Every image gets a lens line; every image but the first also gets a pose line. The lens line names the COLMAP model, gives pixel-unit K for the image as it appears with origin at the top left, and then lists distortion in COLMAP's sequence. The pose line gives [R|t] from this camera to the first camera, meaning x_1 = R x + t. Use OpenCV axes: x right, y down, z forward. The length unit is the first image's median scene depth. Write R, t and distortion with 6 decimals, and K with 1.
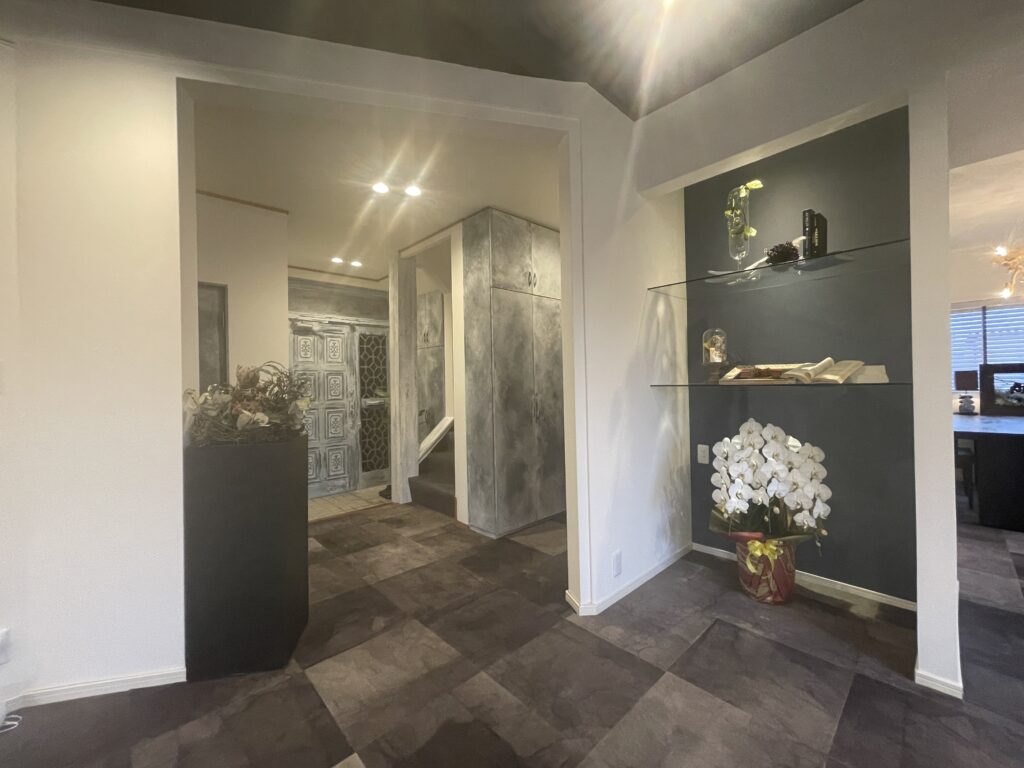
lens RADIAL K [[410.4, 0, 511.9], [0, 410.4, 379.6], [0, 0, 1]] dist [-0.006423, 0.001165]
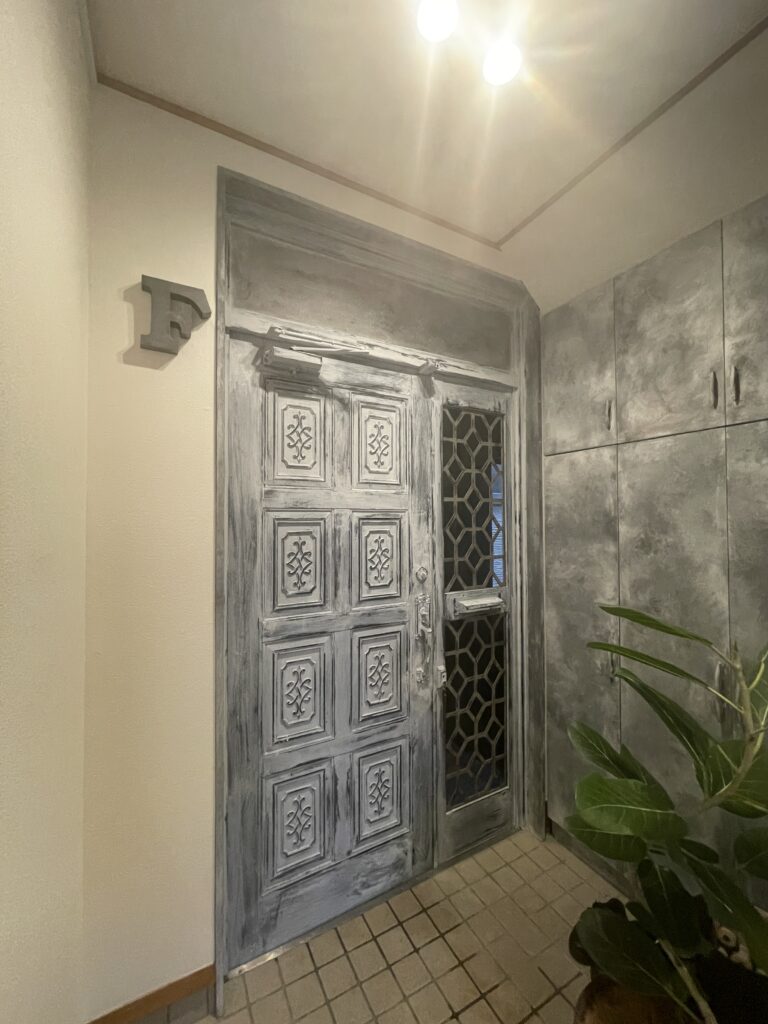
lens RADIAL K [[410.4, 0, 384.3], [0, 410.4, 508.7], [0, 0, 1]] dist [-0.006423, 0.001165]
pose [[0.968162, 0.012942, -0.249988, -0.340552], [-0.016067, 0.999816, -0.010467, -0.019248], [0.249807, 0.014150, 0.968192, 0.672379]]
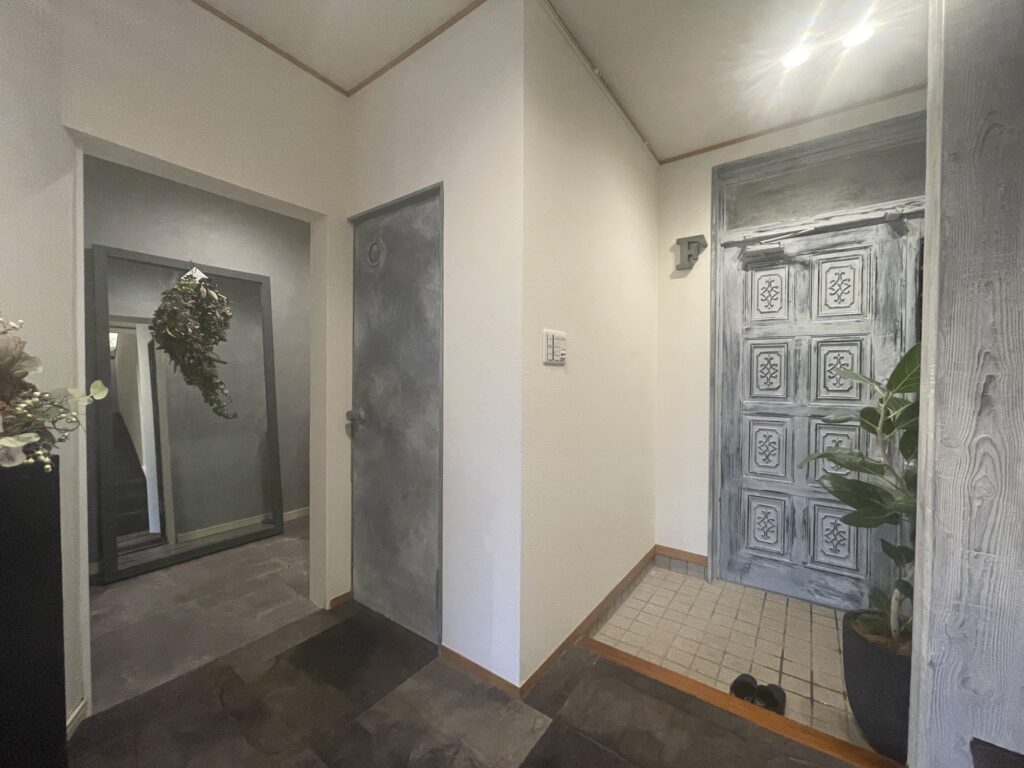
lens RADIAL K [[410.4, 0, 512.9], [0, 410.4, 384.2], [0, 0, 1]] dist [-0.006423, 0.001165]
pose [[0.187265, 0.036745, -0.981622, -0.057702], [-0.004788, 0.999322, 0.036494, 0.017021], [0.982298, -0.002134, 0.187314, 0.556562]]
